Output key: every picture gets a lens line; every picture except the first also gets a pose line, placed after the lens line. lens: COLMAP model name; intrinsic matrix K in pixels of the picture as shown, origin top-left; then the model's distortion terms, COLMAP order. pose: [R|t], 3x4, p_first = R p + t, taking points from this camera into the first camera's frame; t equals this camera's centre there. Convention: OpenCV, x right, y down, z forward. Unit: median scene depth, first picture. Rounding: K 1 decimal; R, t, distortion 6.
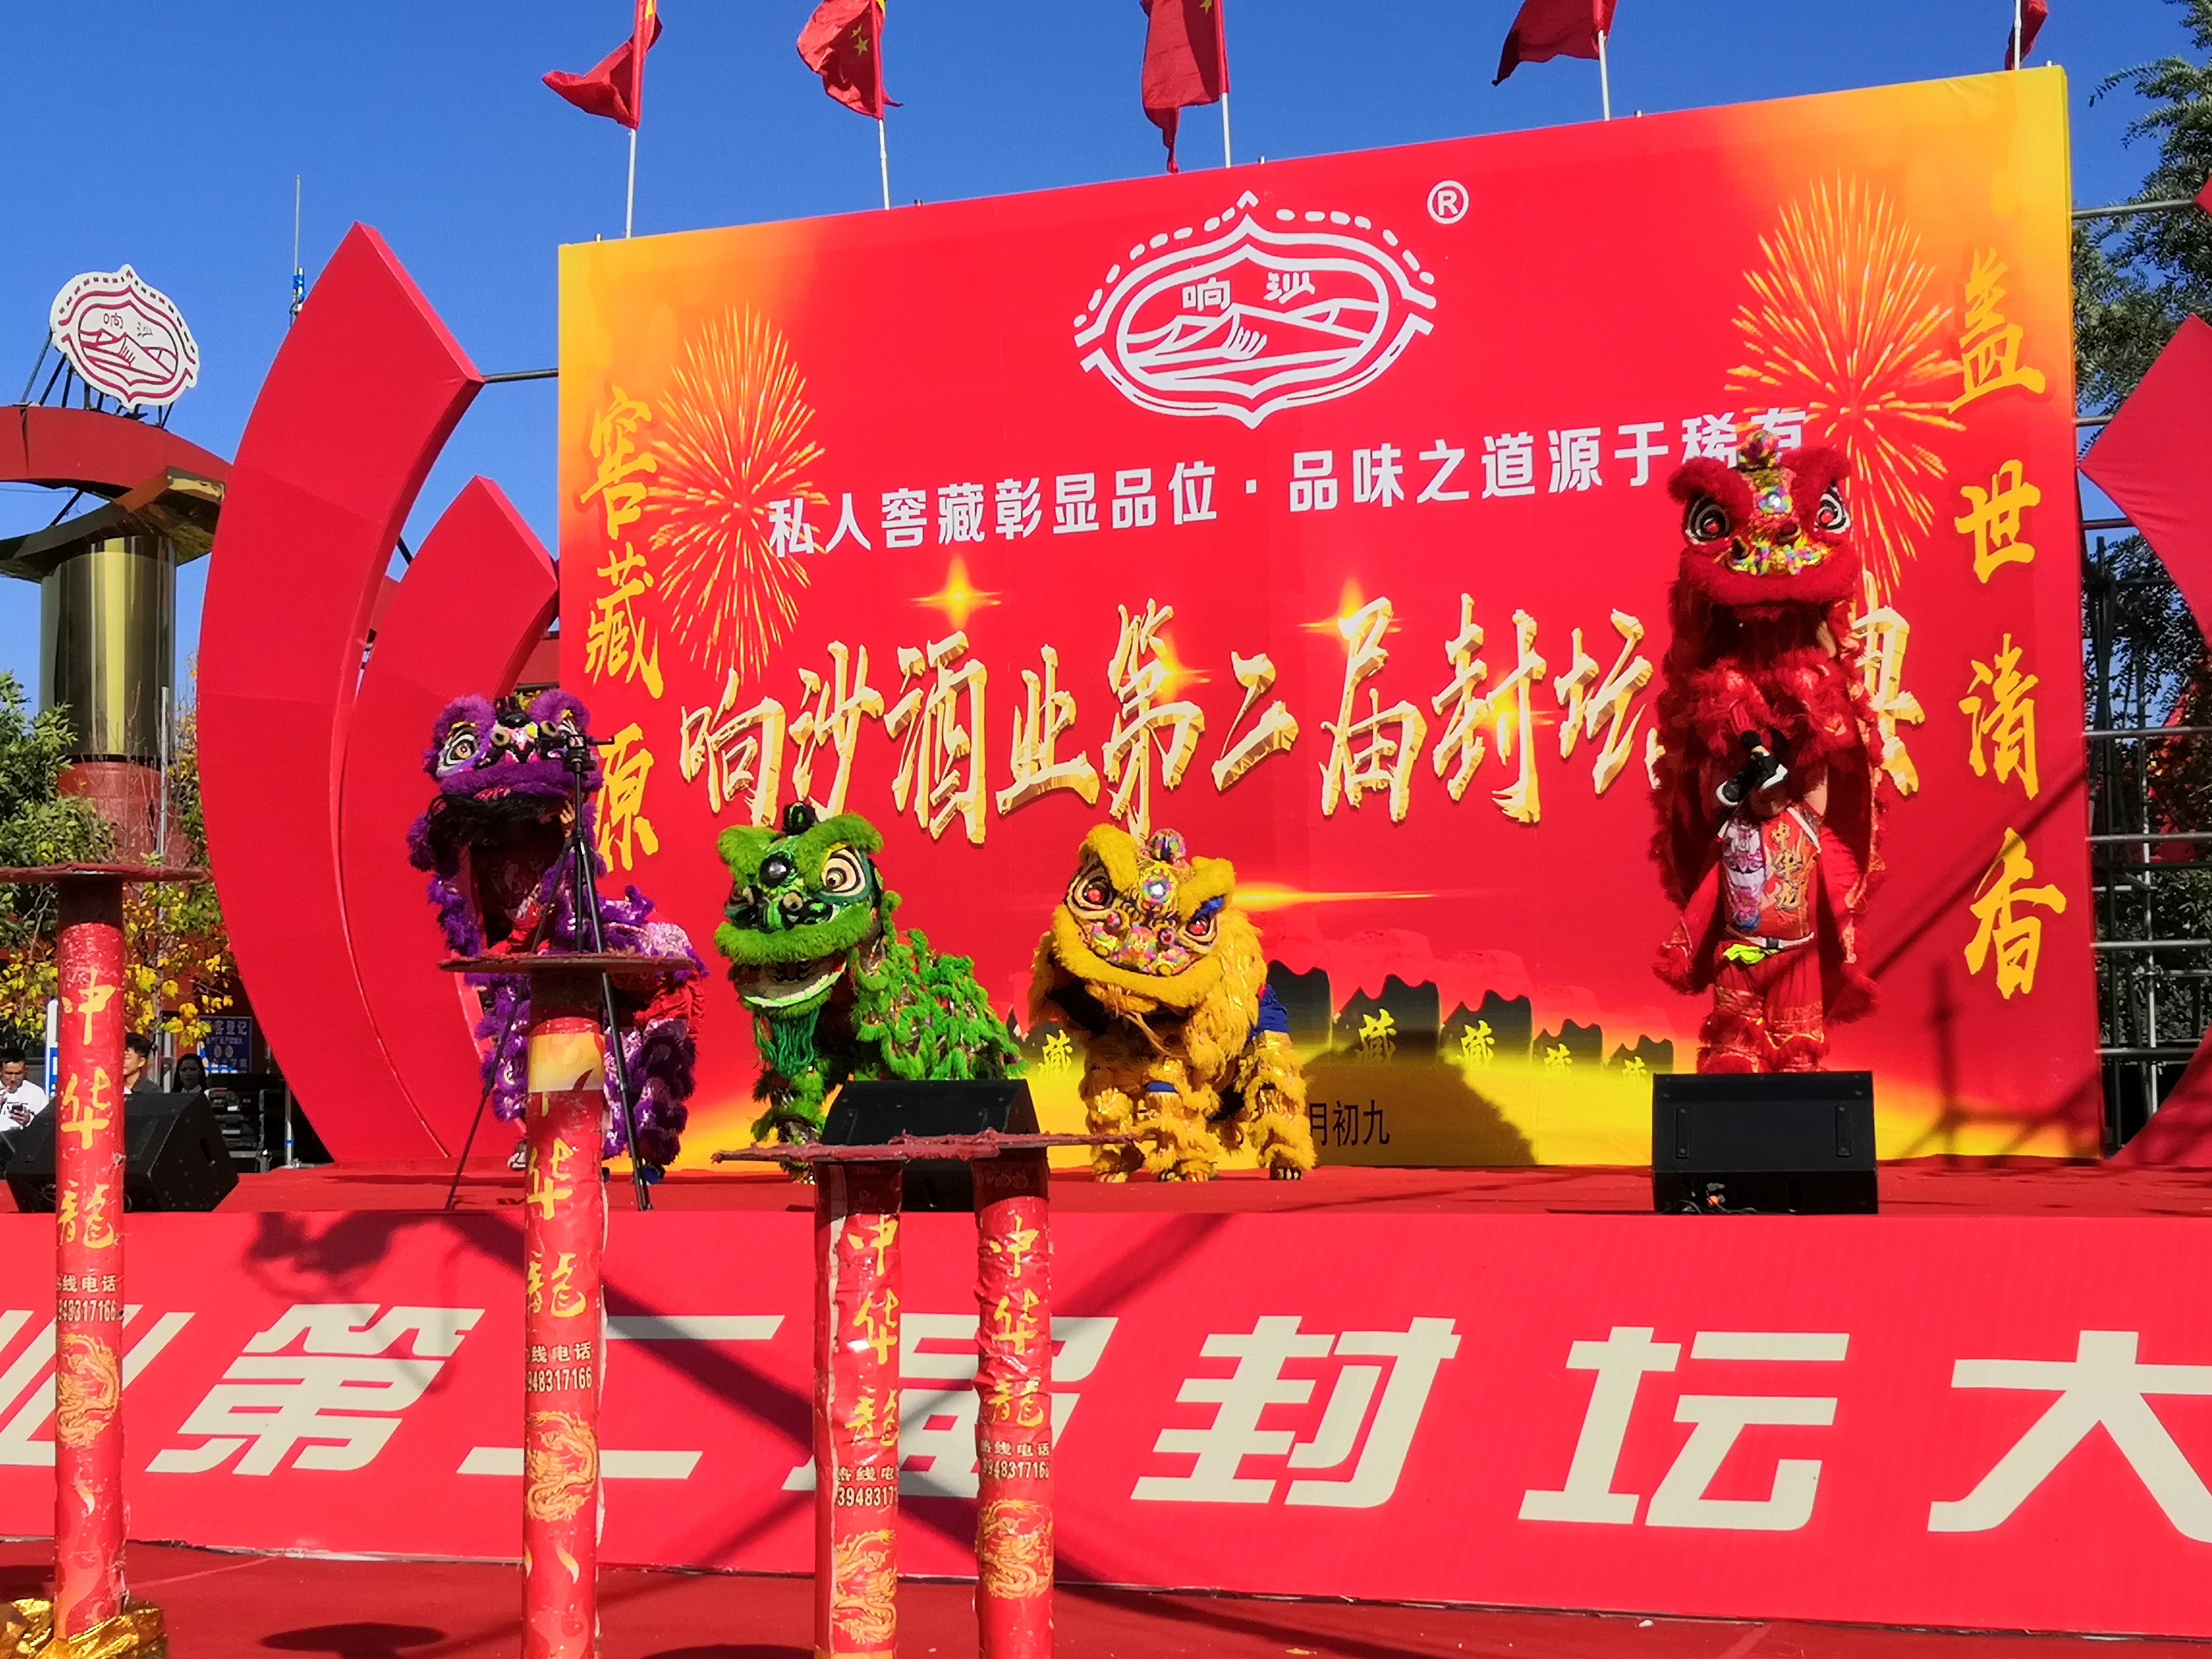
lens RADIAL K [[3402.8, 0, 1096.1], [0, 3402.8, 864.3], [0, 0, 1]] dist [0.177174, -0.783654]
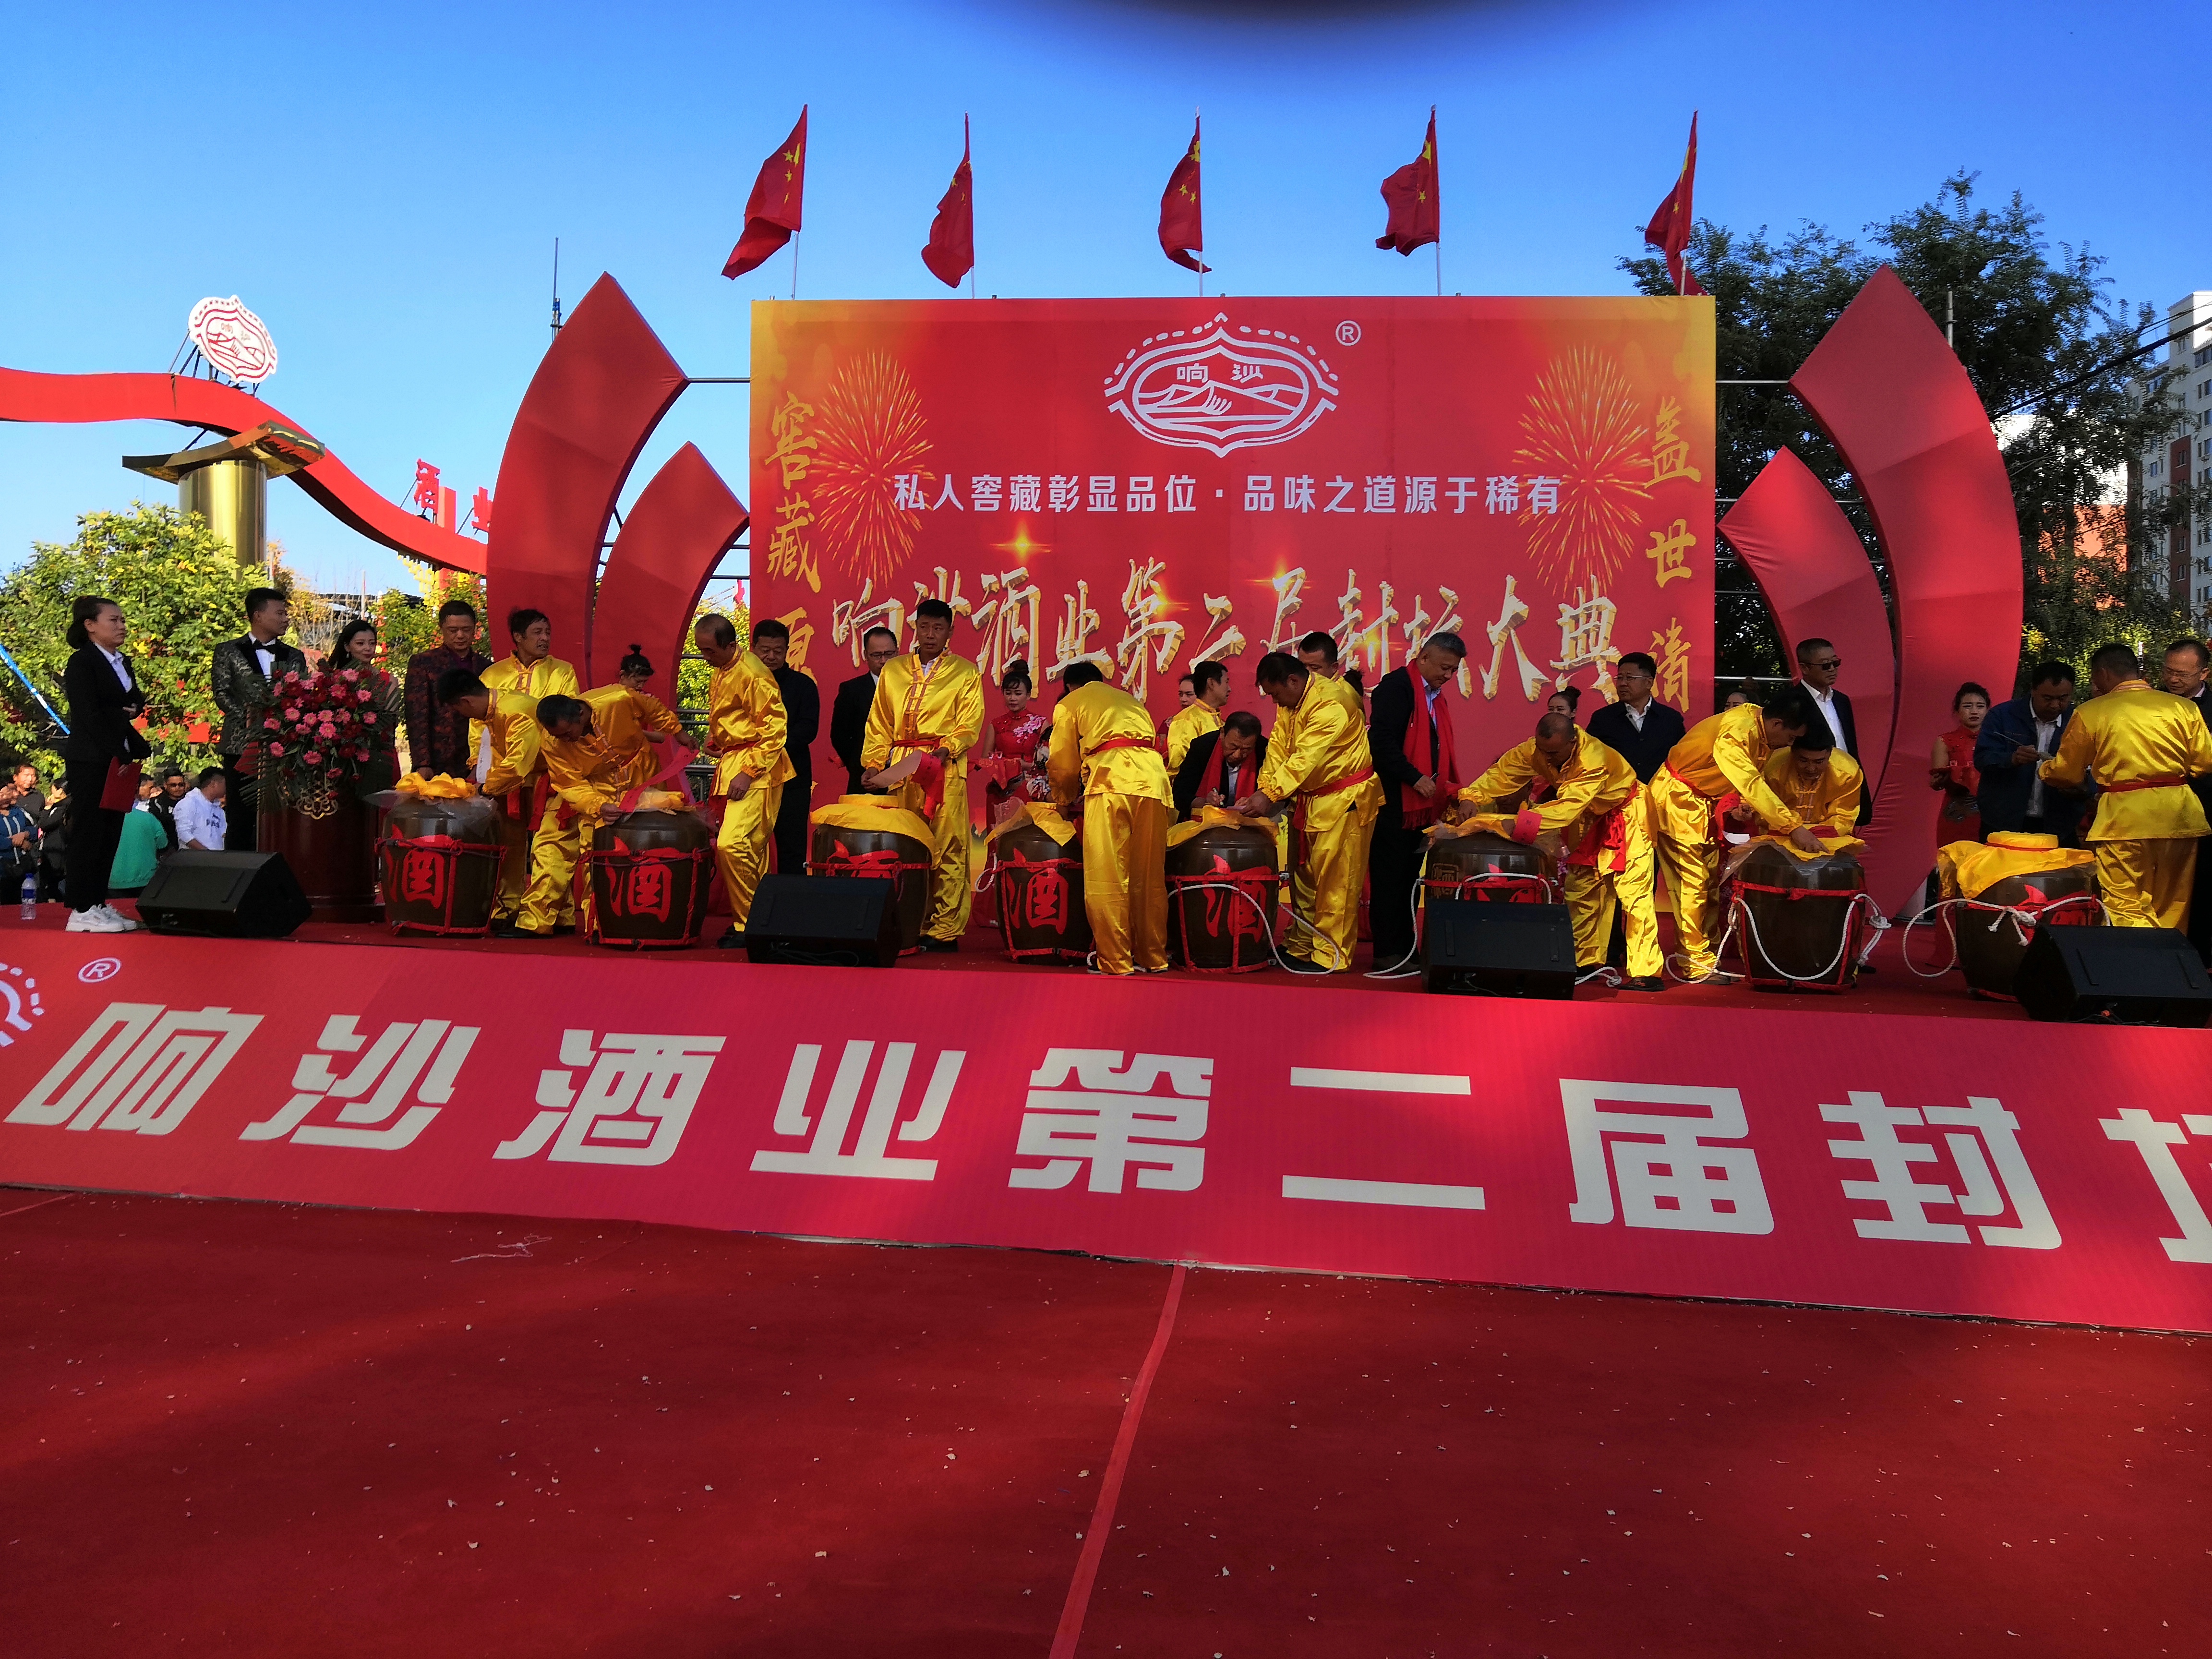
lens RADIAL K [[1759.0, 0, 1105.7], [0, 1759.0, 726.0], [0, 0, 1]] dist [0.060383, -0.250847]
pose [[0.958148, 0.052767, 0.281368, -0.235926], [-0.057152, 0.998338, 0.007394, -0.001799], [-0.280511, -0.023166, 0.959571, 0.194709]]
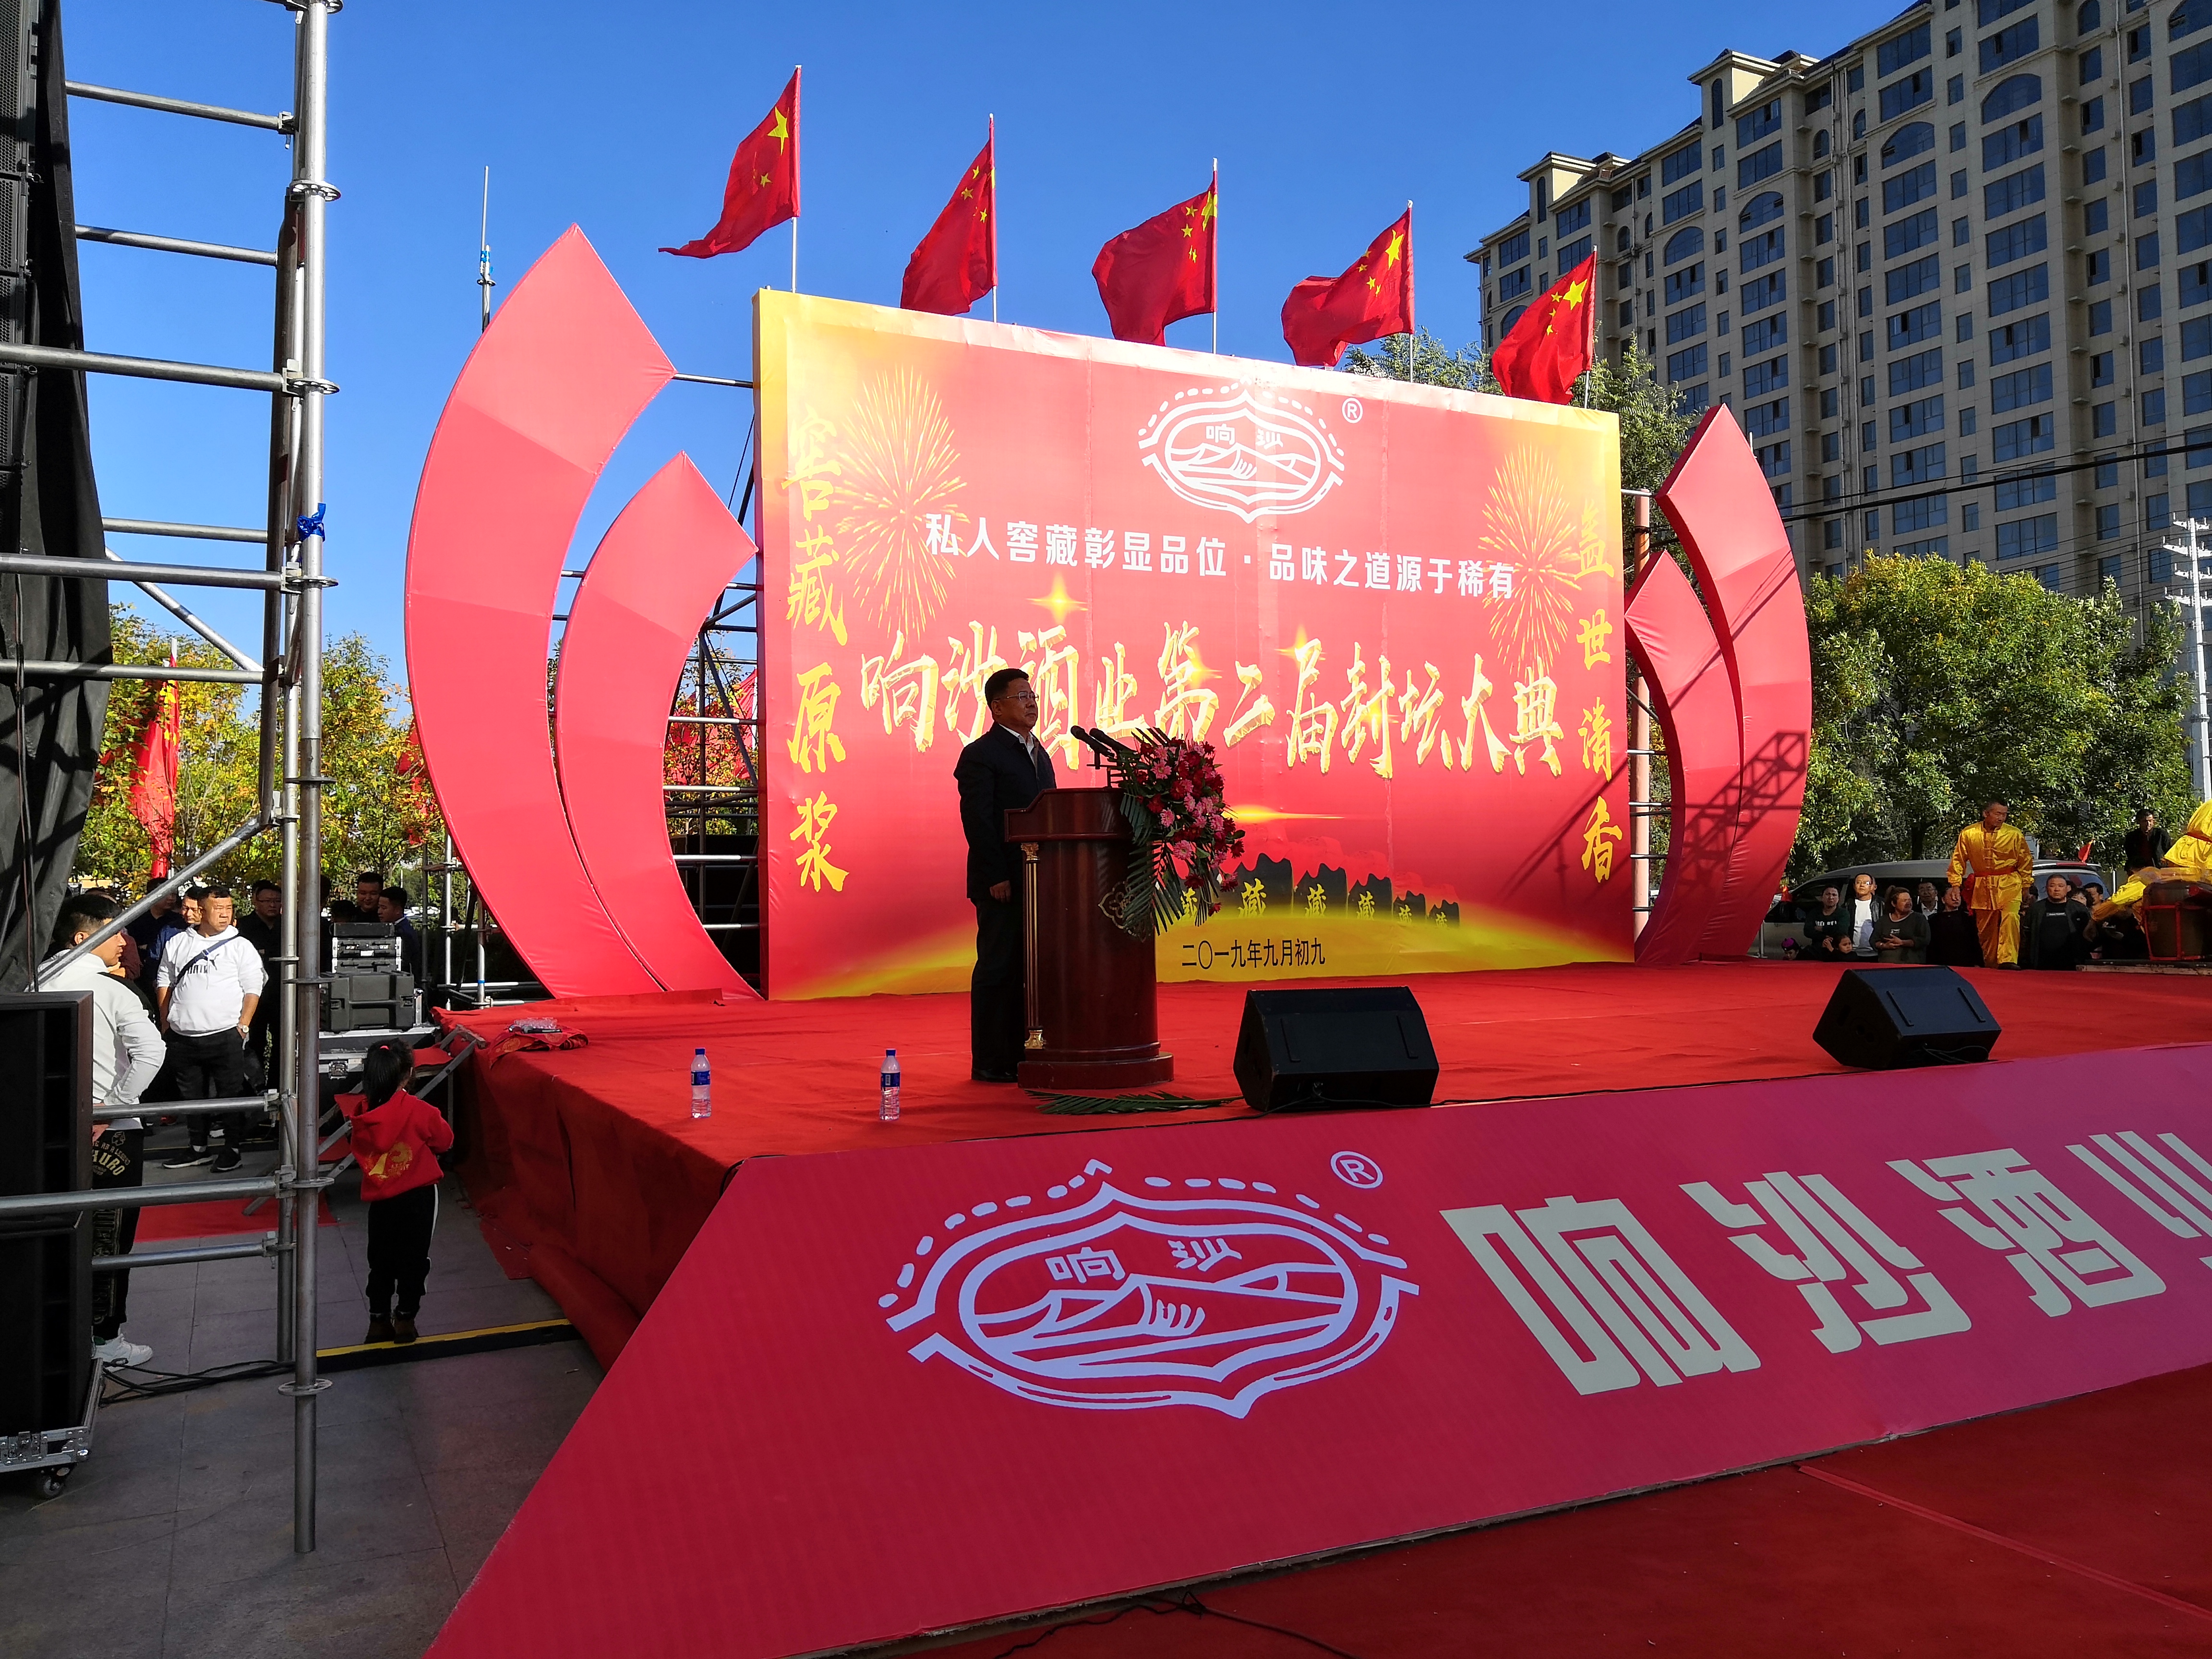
lens RADIAL K [[1720.0, 0, 1089.0], [0, 1720.0, 856.2], [0, 0, 1]] dist [0.067447, -0.088388]
pose [[0.665259, 0.016324, 0.746434, -0.600743], [-0.052161, 0.998334, 0.024655, 0.013090], [-0.744788, -0.055337, 0.665002, 0.496677]]
